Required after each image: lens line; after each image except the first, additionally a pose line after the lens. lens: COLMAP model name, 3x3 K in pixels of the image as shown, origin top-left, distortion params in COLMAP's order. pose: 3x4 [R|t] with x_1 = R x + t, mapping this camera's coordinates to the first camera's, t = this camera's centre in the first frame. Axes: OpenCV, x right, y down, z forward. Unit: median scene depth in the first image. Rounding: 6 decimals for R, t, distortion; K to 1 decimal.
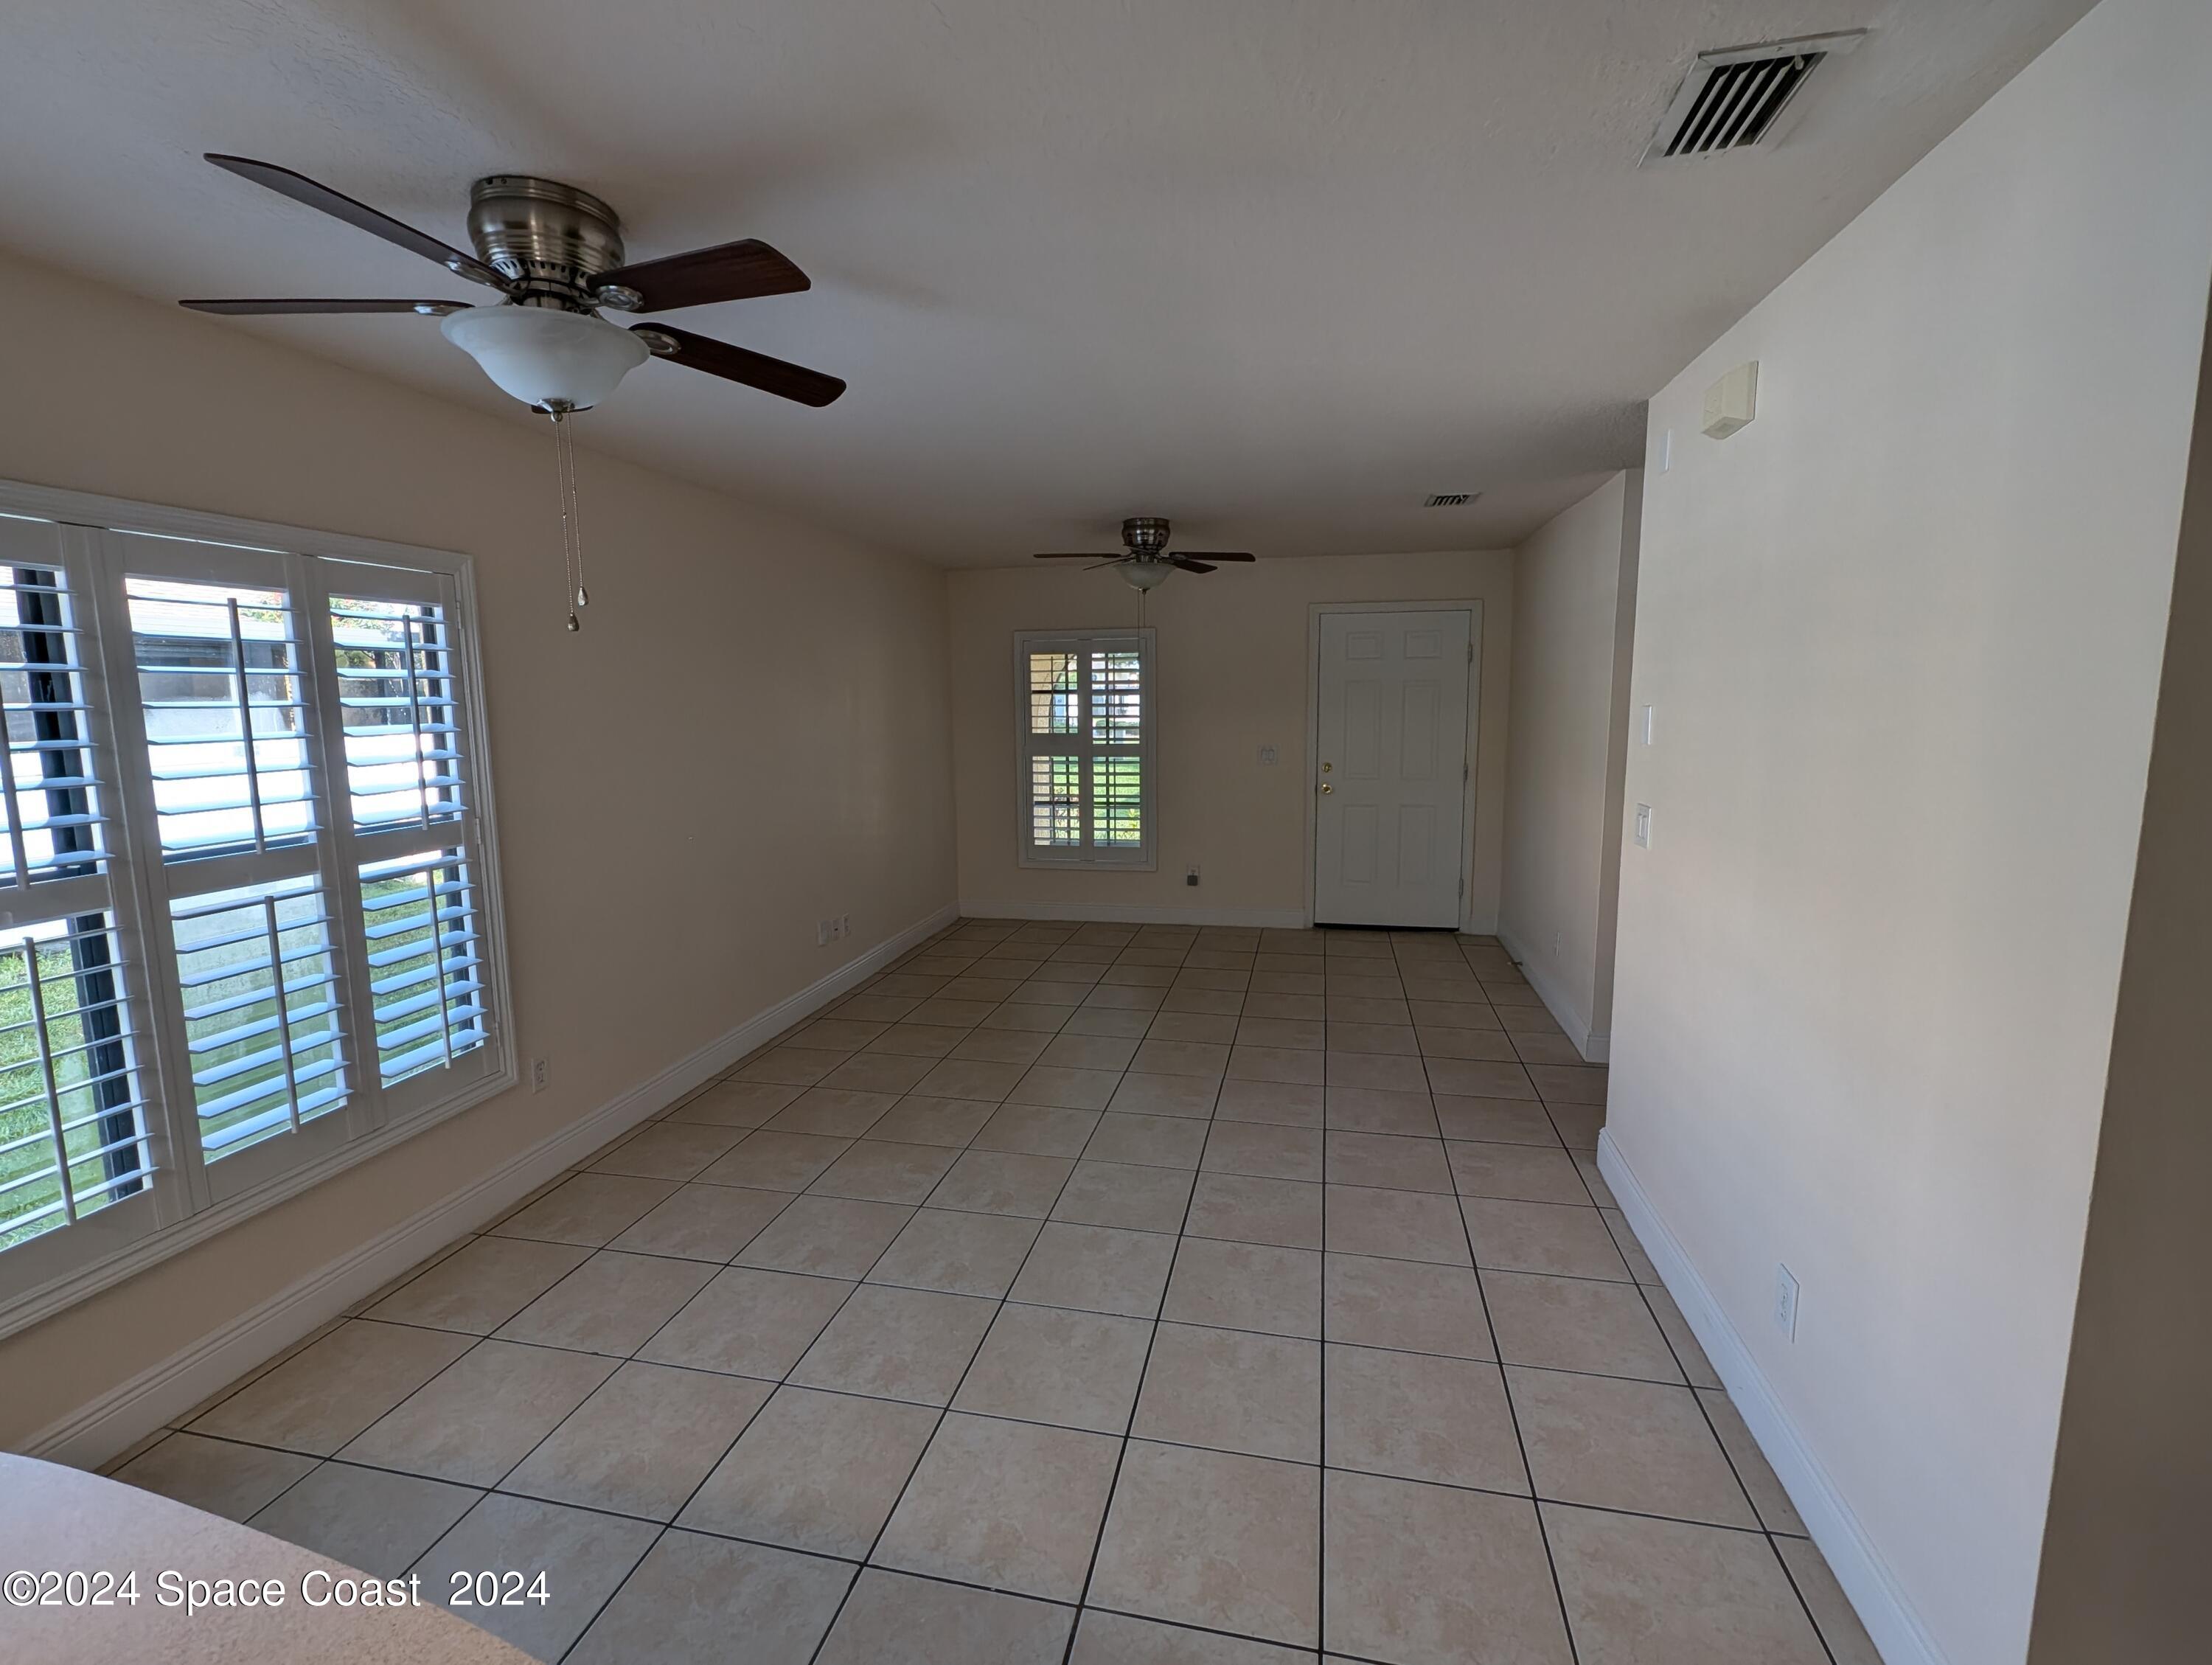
lens RADIAL K [[999.6, 0, 1107.4], [0, 999.6, 827.6], [0, 0, 1]] dist [-0.001477, -0.000272]
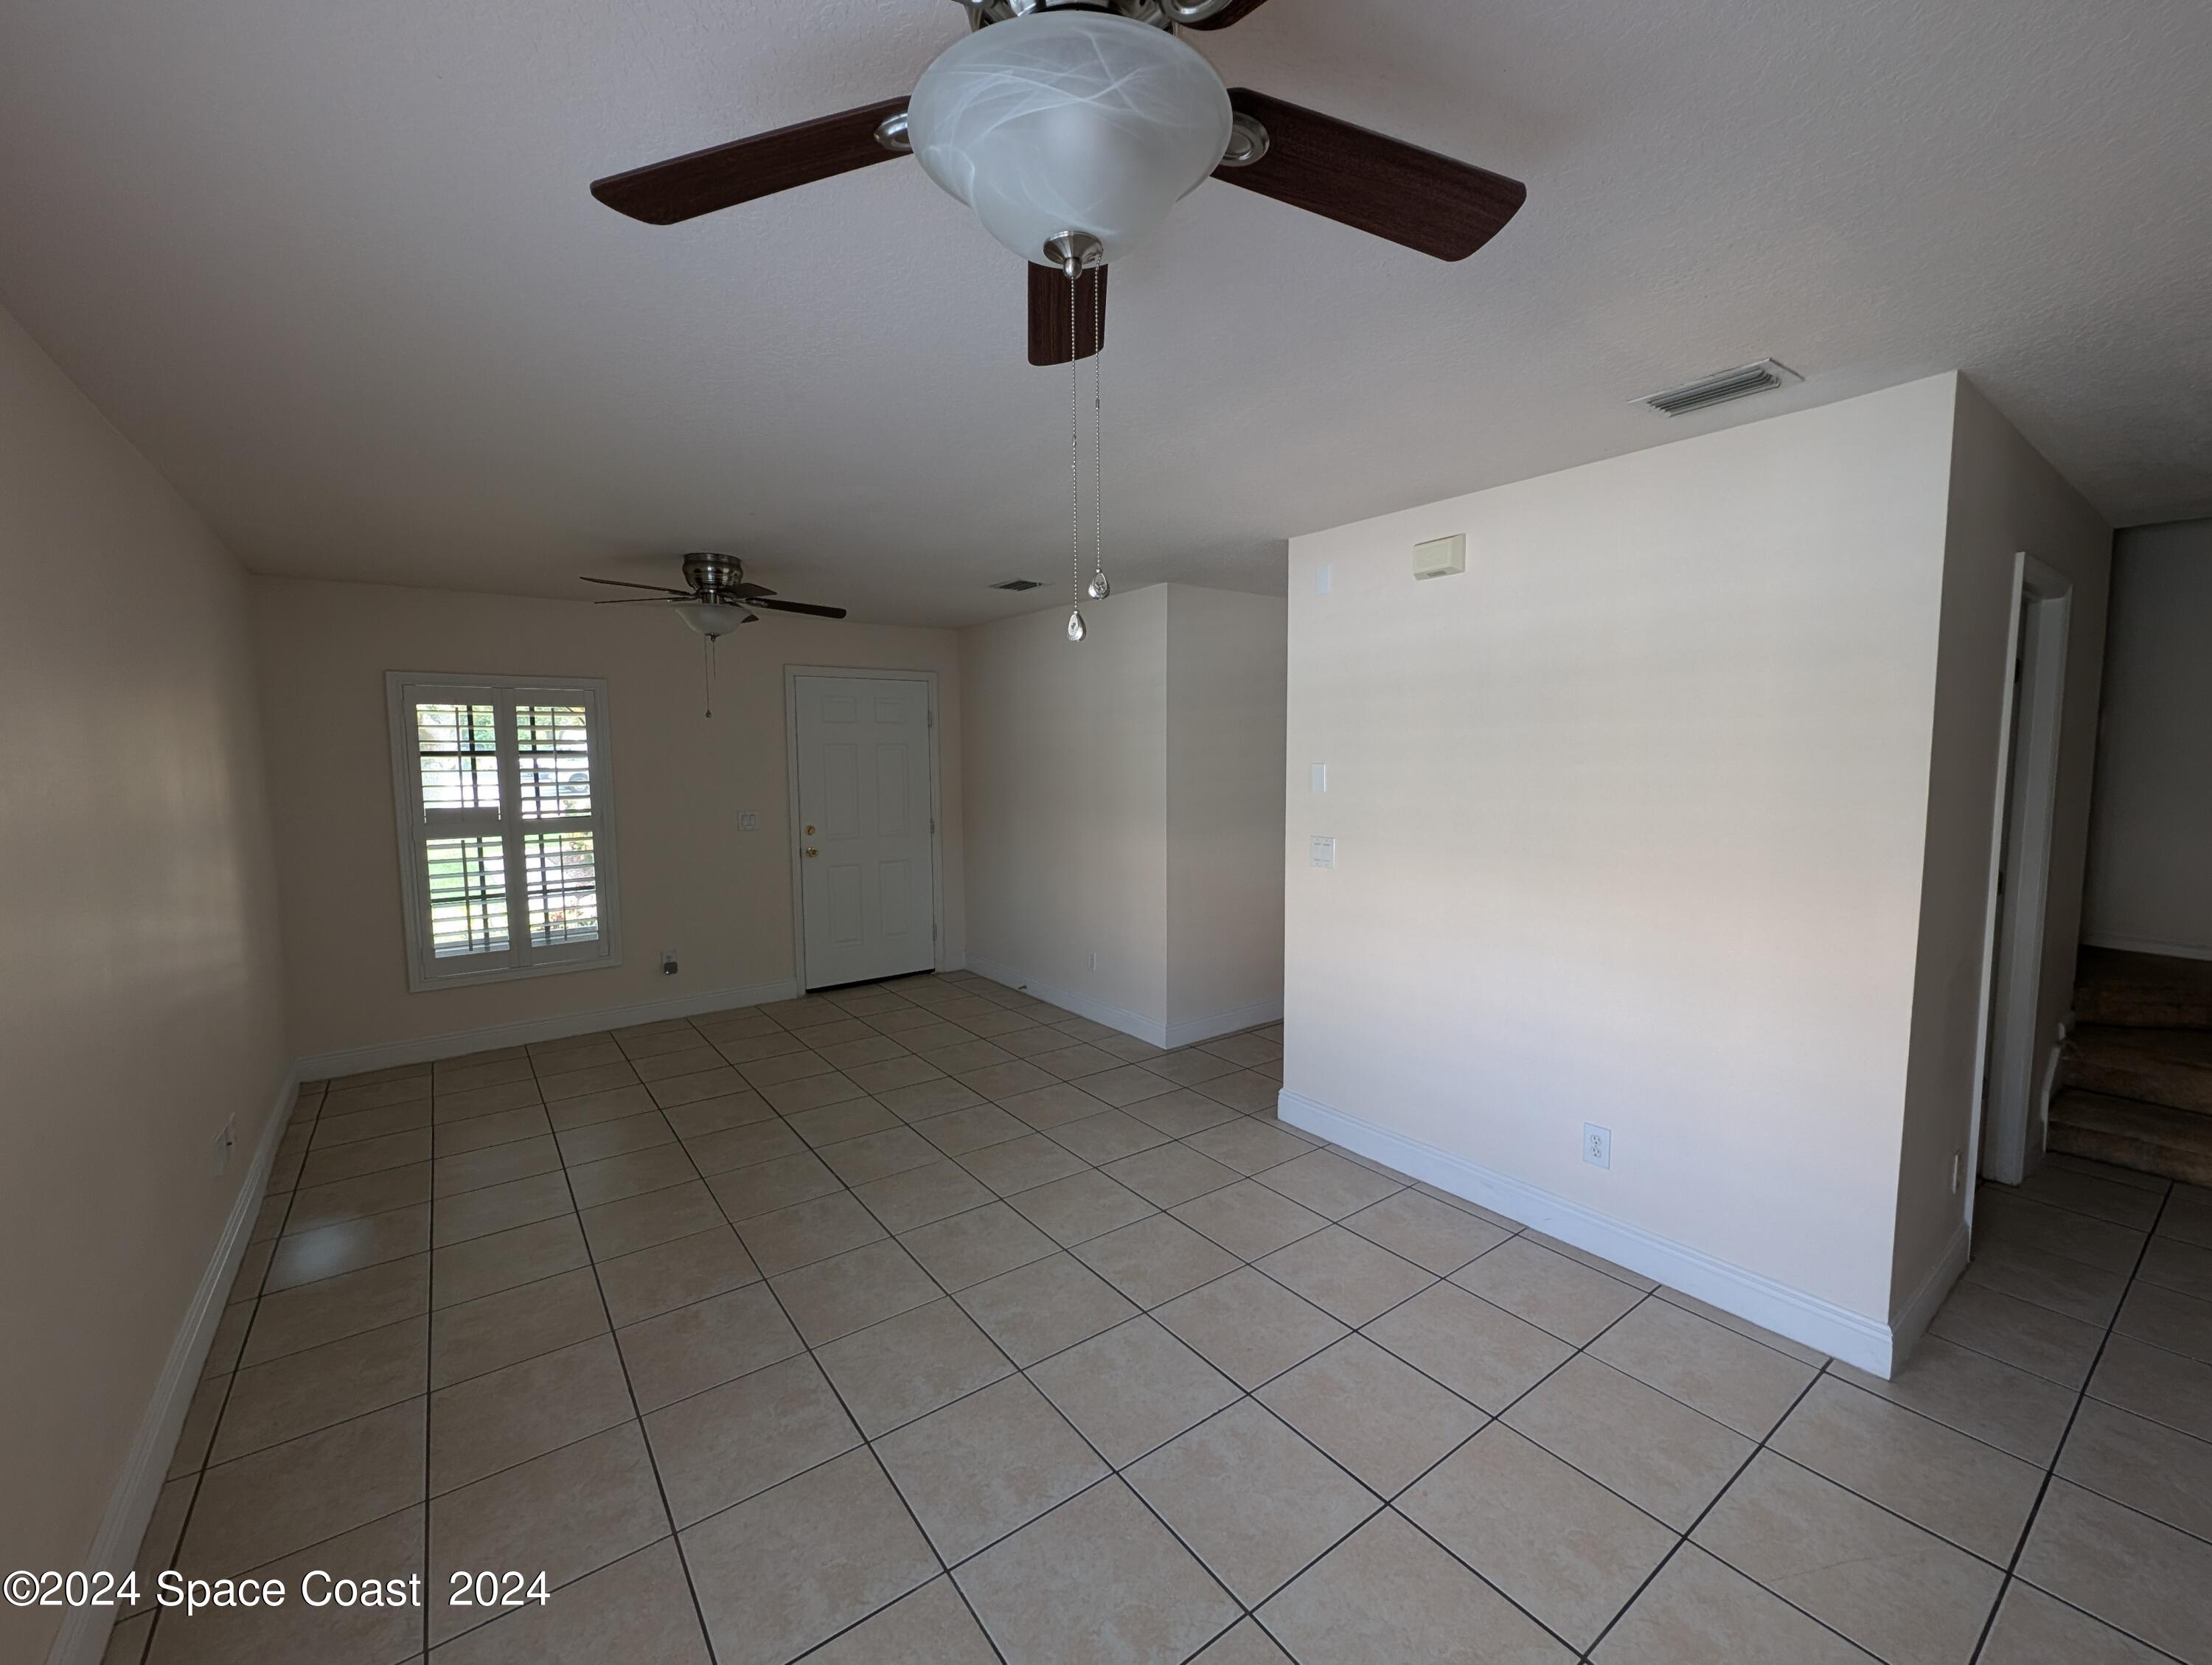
lens RADIAL K [[909.2, 0, 1104.9], [0, 909.2, 828.9], [0, 0, 1]] dist [0.000904, 0.000140]
pose [[0.658526, -0.058388, 0.750290, -0.336471], [0.099693, 0.994967, -0.010071, -0.029594], [-0.745926, 0.081431, 0.661033, 0.236797]]
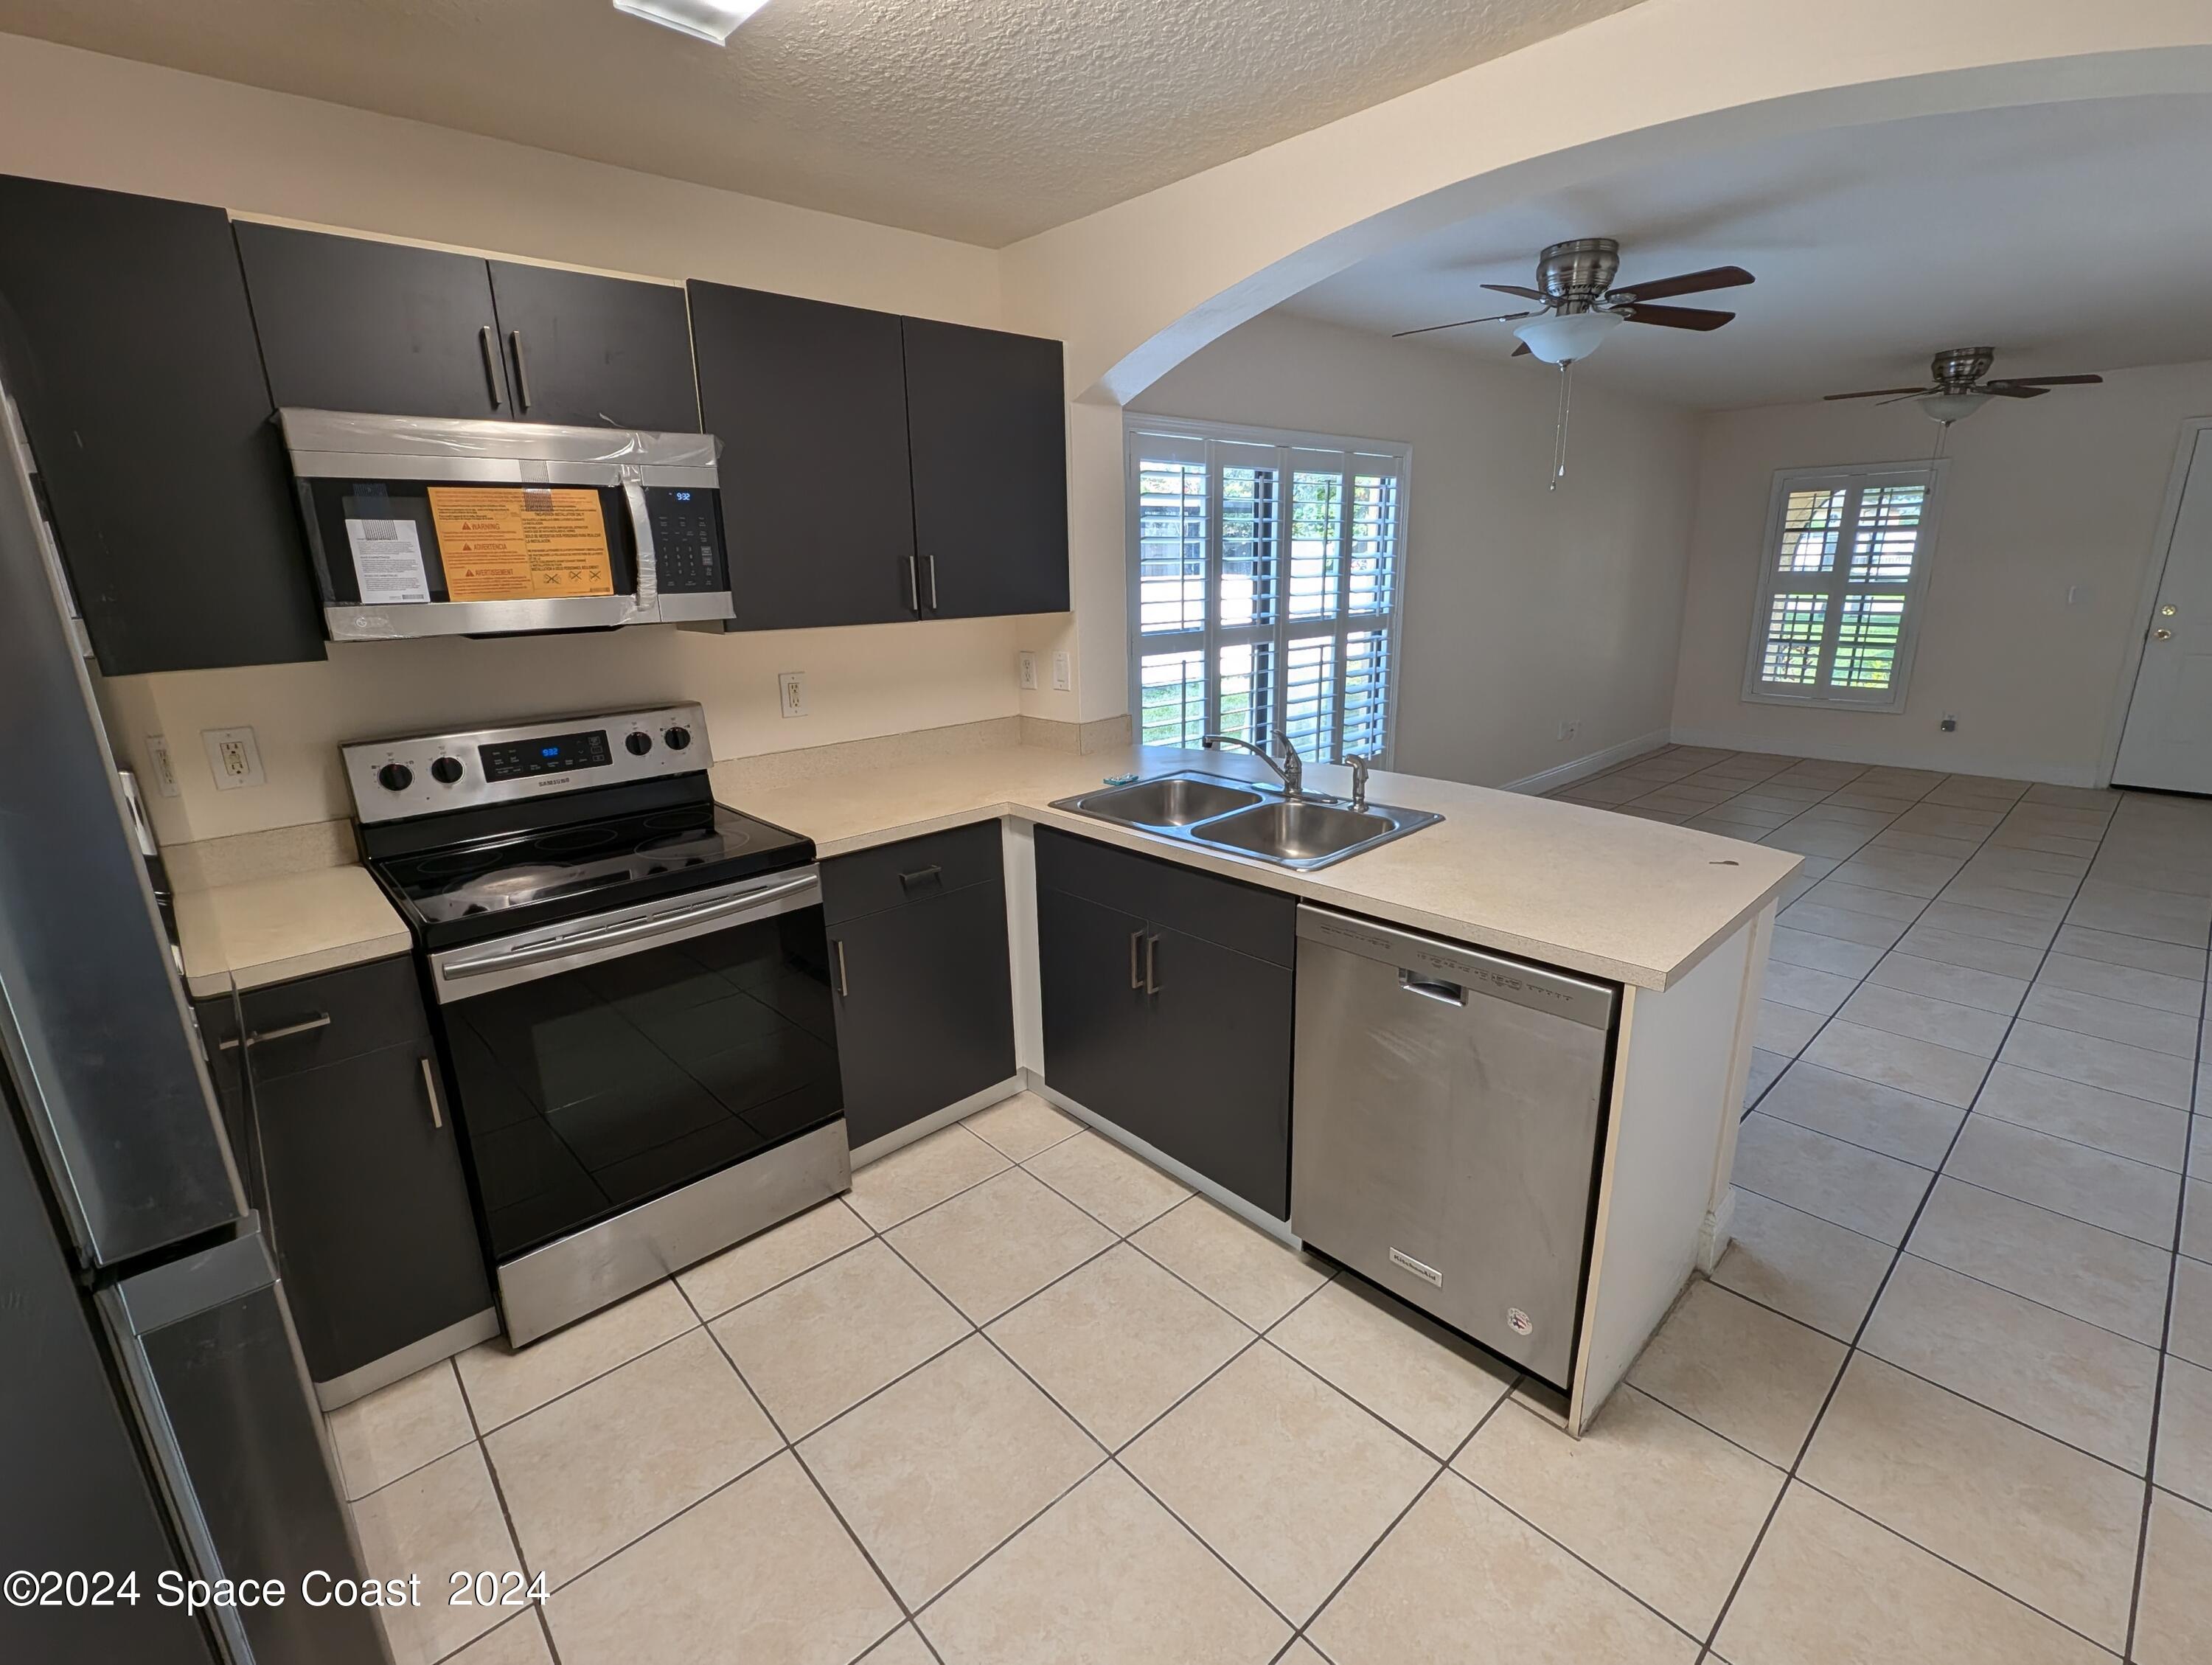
lens RADIAL K [[1003.3, 0, 1101.2], [0, 1003.3, 830.5], [0, 0, 1]] dist [0.000537, -0.000493]
pose [[0.813709, 0.147494, -0.562249, -0.029431], [-0.064592, 0.984225, 0.164710, 0.059948], [0.577673, -0.097709, 0.810399, -0.373263]]
